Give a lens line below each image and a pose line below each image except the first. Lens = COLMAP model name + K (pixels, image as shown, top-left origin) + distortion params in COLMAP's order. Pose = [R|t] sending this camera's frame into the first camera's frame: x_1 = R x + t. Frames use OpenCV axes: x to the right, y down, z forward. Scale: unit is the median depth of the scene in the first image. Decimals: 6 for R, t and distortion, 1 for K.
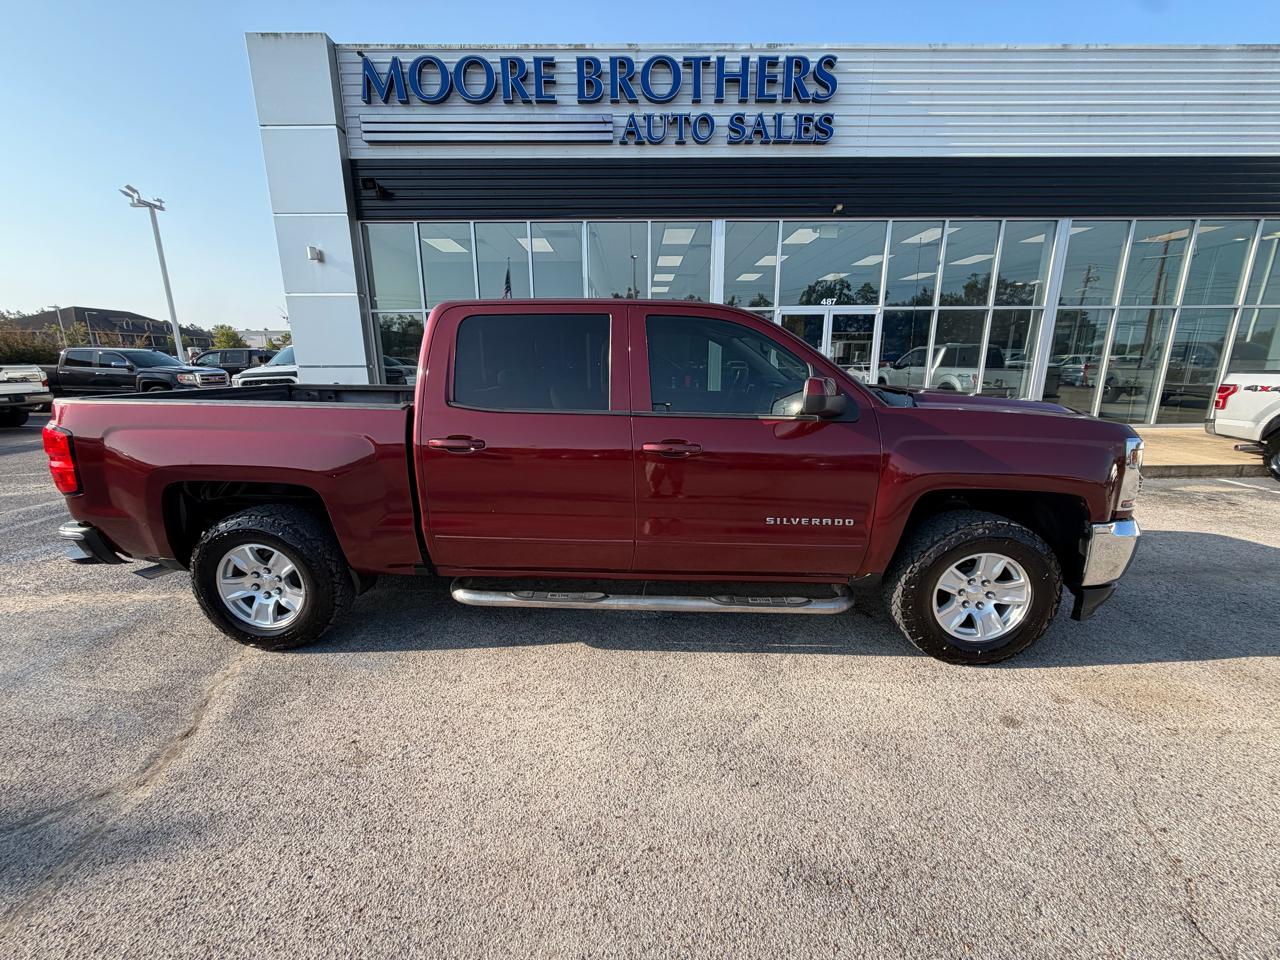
lens RADIAL K [[518.1, 0, 636.9], [0, 518.1, 482.3], [0, 0, 1]] dist [-0.002190, -0.000066]
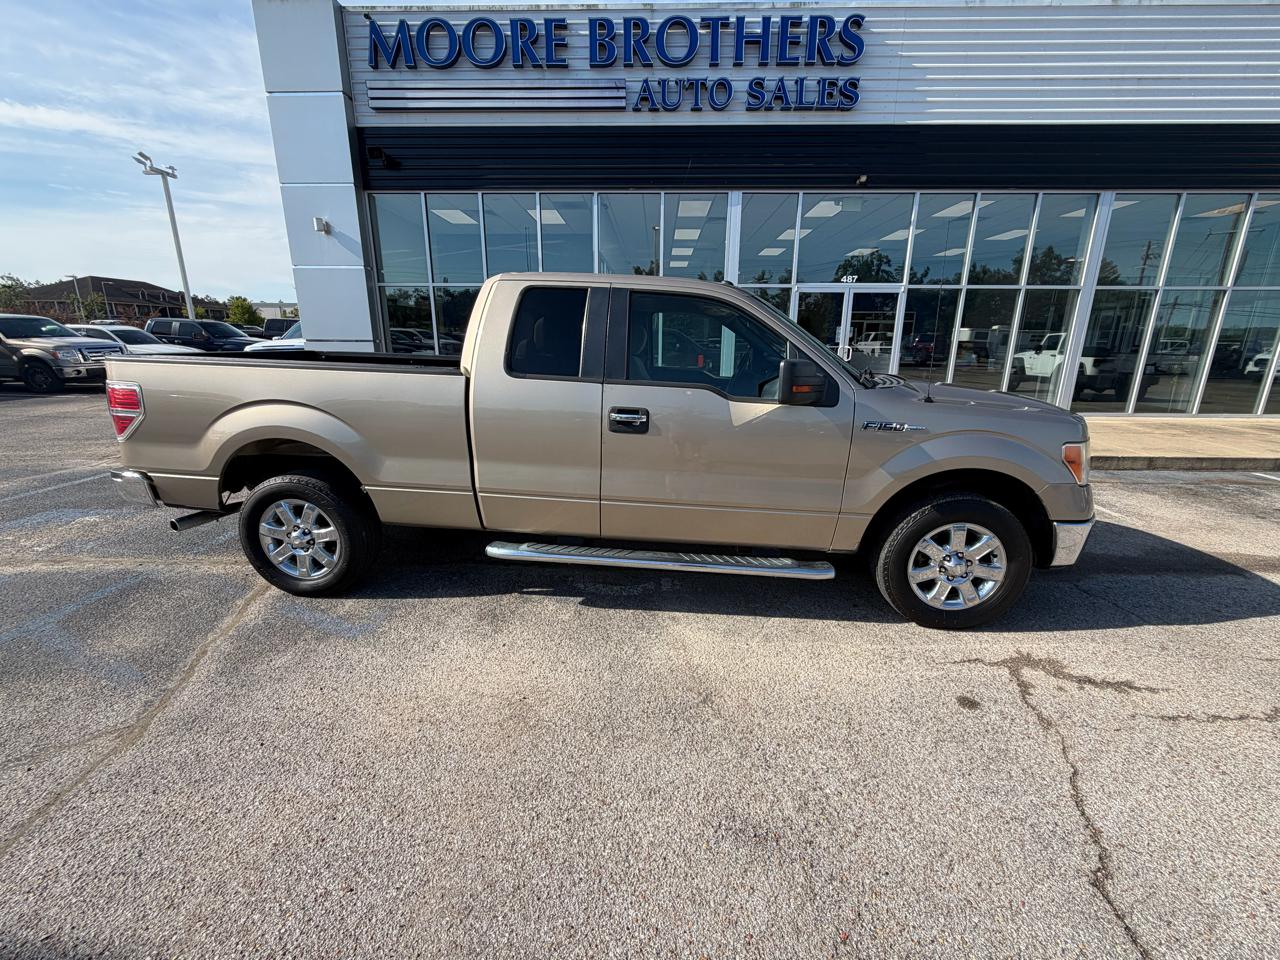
lens RADIAL K [[538.0, 0, 639.4], [0, 538.0, 483.6], [0, 0, 1]] dist [-0.002063, -0.000163]
pose [[0.999188, 0.021801, -0.033881, 0.028468], [-0.020688, 0.999246, 0.032868, 0.003622], [0.034572, -0.032141, 0.998885, -0.016501]]
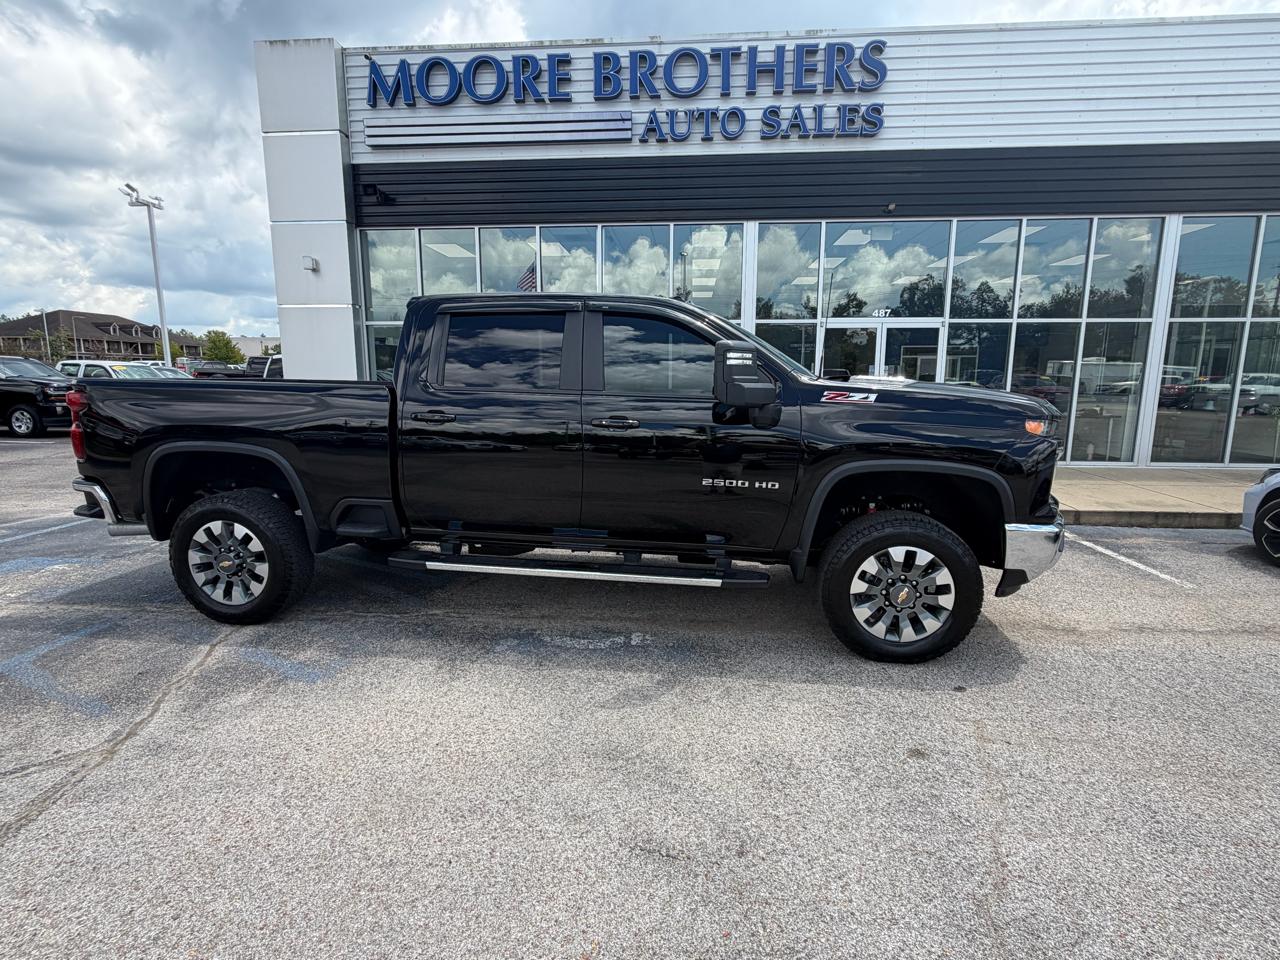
lens RADIAL K [[648.6, 0, 635.9], [0, 648.6, 484.9], [0, 0, 1]] dist [-0.002267, 0.000214]
pose [[0.995795, 0.023256, -0.088611, 0.076270], [-0.028756, 0.997705, -0.061305, 0.010852], [0.086982, 0.063595, 0.994178, -0.085263]]
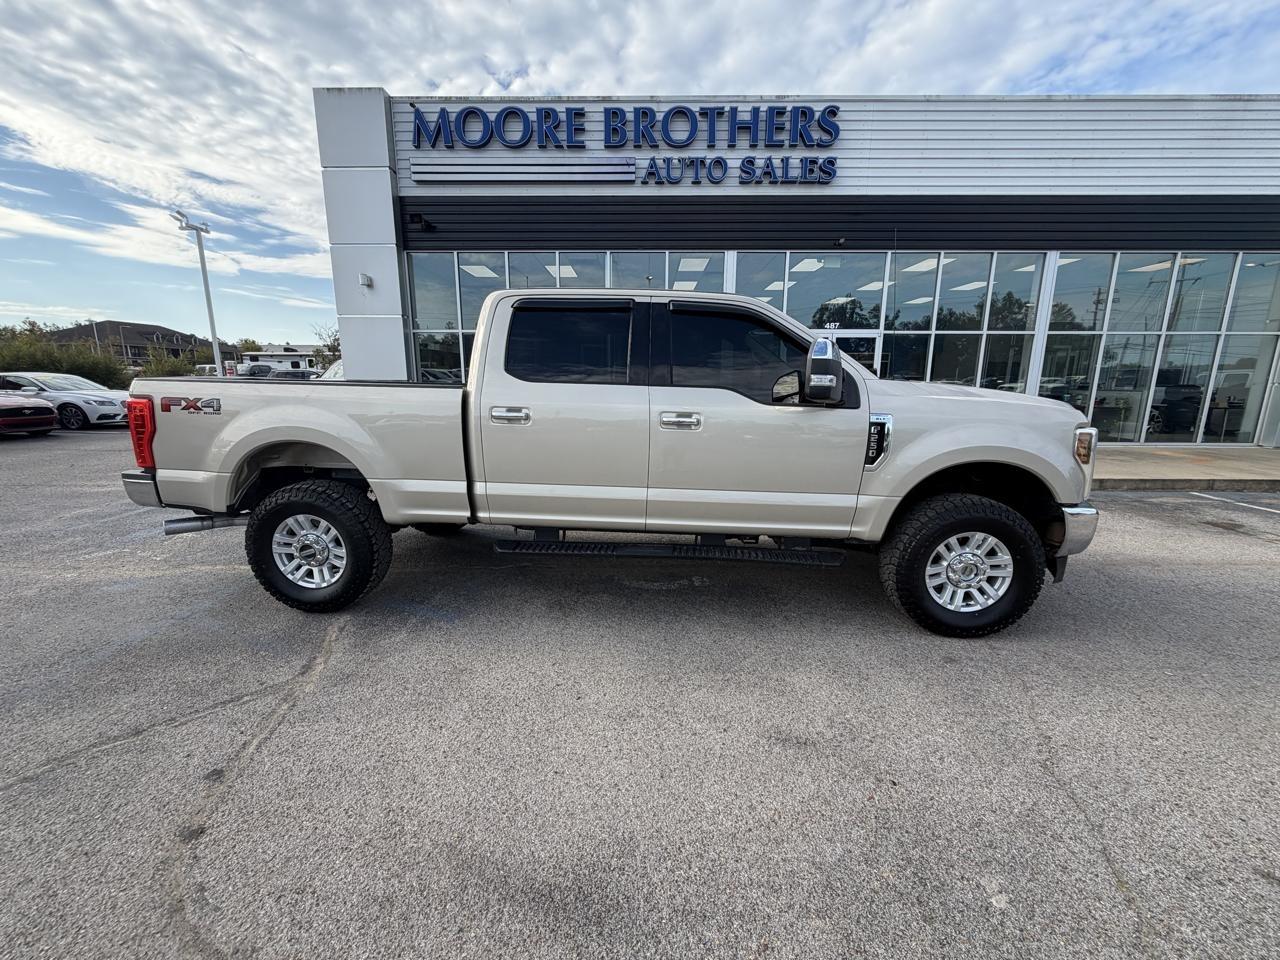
lens RADIAL K [[518.1, 0, 635.8], [0, 518.1, 482.6], [0, 0, 1]] dist [-0.002190, -0.000066]
pose [[0.999646, 0.014062, -0.022592, -0.011120], [-0.014734, 0.999446, -0.029855, 0.018565], [0.022160, 0.030178, 0.999299, -0.088142]]
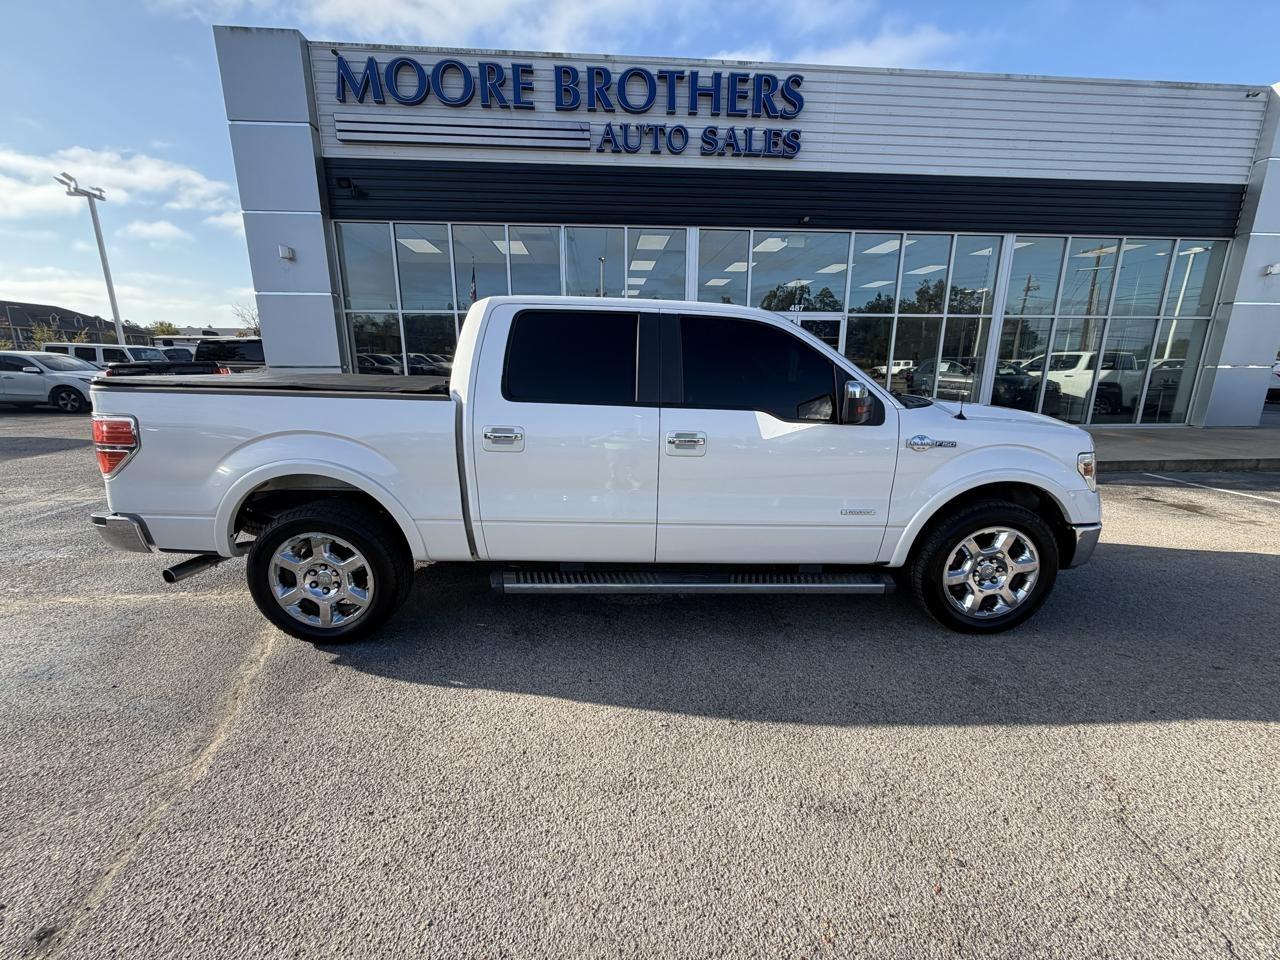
lens RADIAL K [[518.1, 0, 638.4], [0, 518.1, 482.8], [0, 0, 1]] dist [-0.002190, -0.000066]
pose [[0.997577, -0.009454, 0.068919, -0.028238], [0.009566, 0.999953, -0.001300, 0.004671], [-0.068903, 0.001956, 0.997621, -0.027129]]
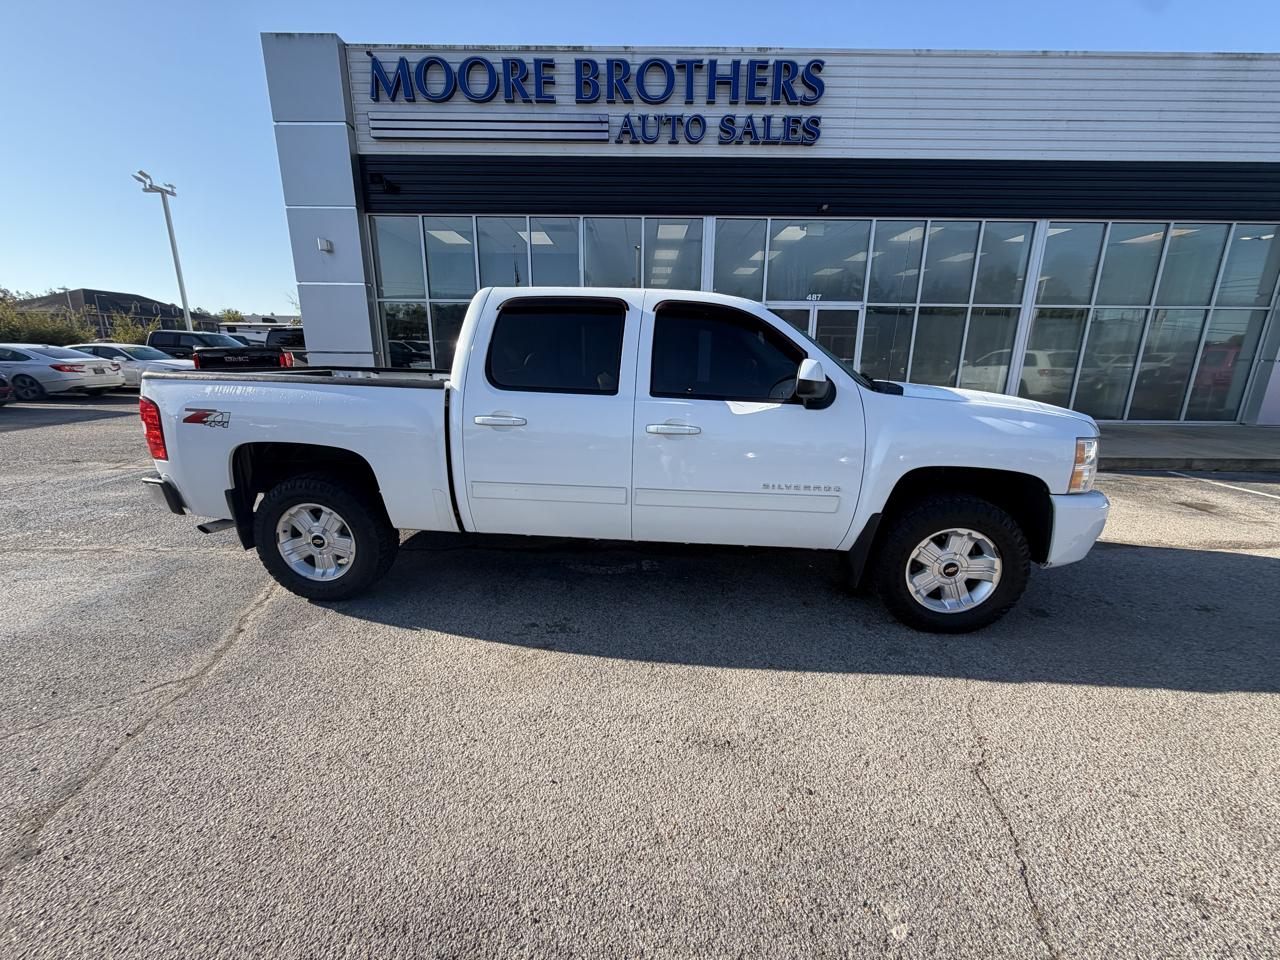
lens RADIAL K [[518.1, 0, 636.5], [0, 518.1, 484.0], [0, 0, 1]] dist [-0.002190, -0.000066]
pose [[0.999821, 0.017031, -0.008192, 0.030769], [-0.016858, 0.999642, 0.020790, 0.013752], [0.008543, -0.020648, 0.999750, -0.060773]]
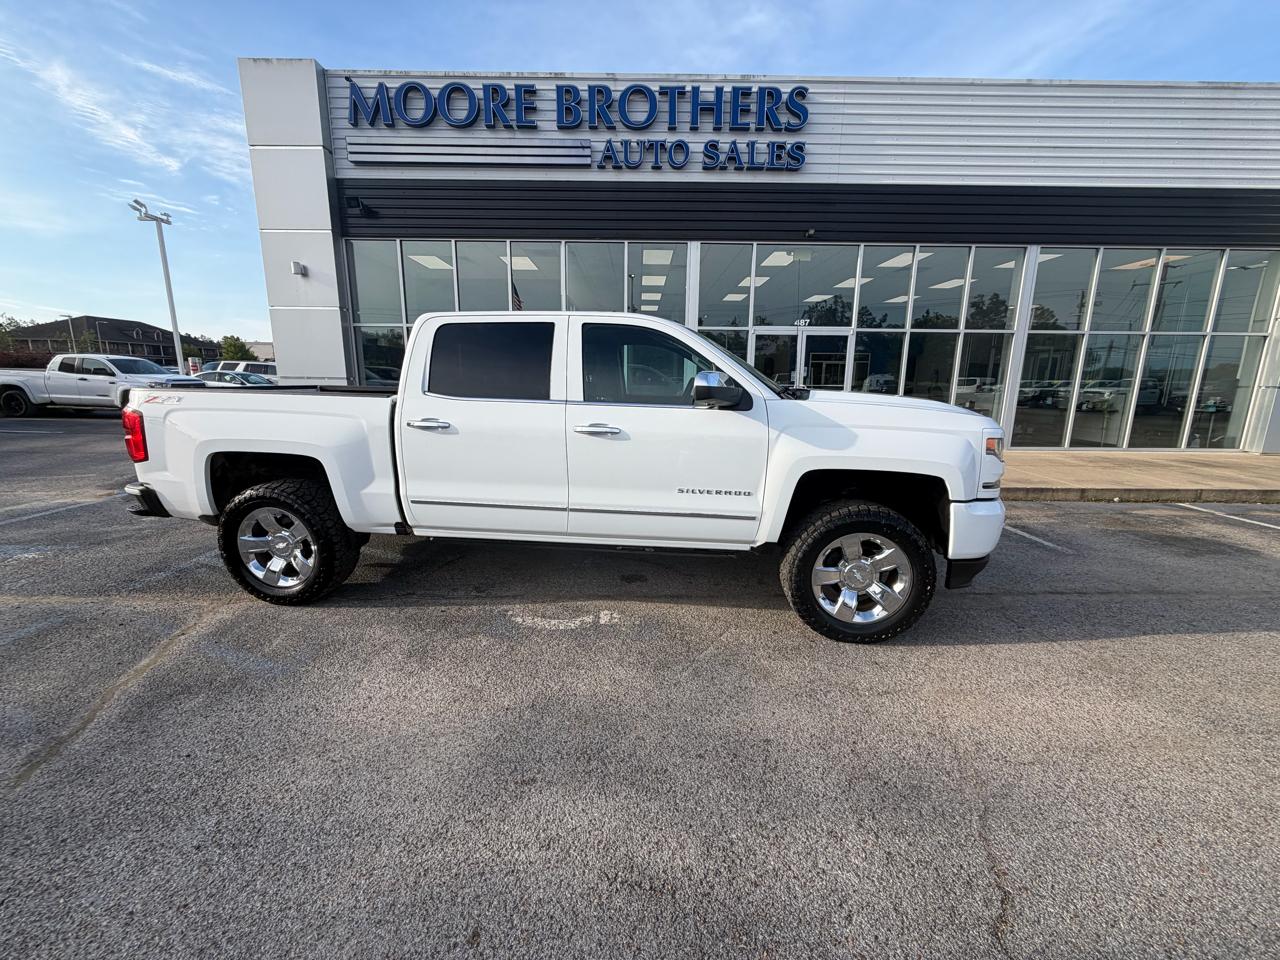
lens RADIAL K [[518.1, 0, 638.0], [0, 518.1, 481.2], [0, 0, 1]] dist [-0.002190, -0.000066]
pose [[0.999857, 0.016555, -0.003399, 0.062182], [-0.016659, 0.999307, -0.033273, 0.001808], [0.002846, 0.033325, 0.999441, -0.007844]]
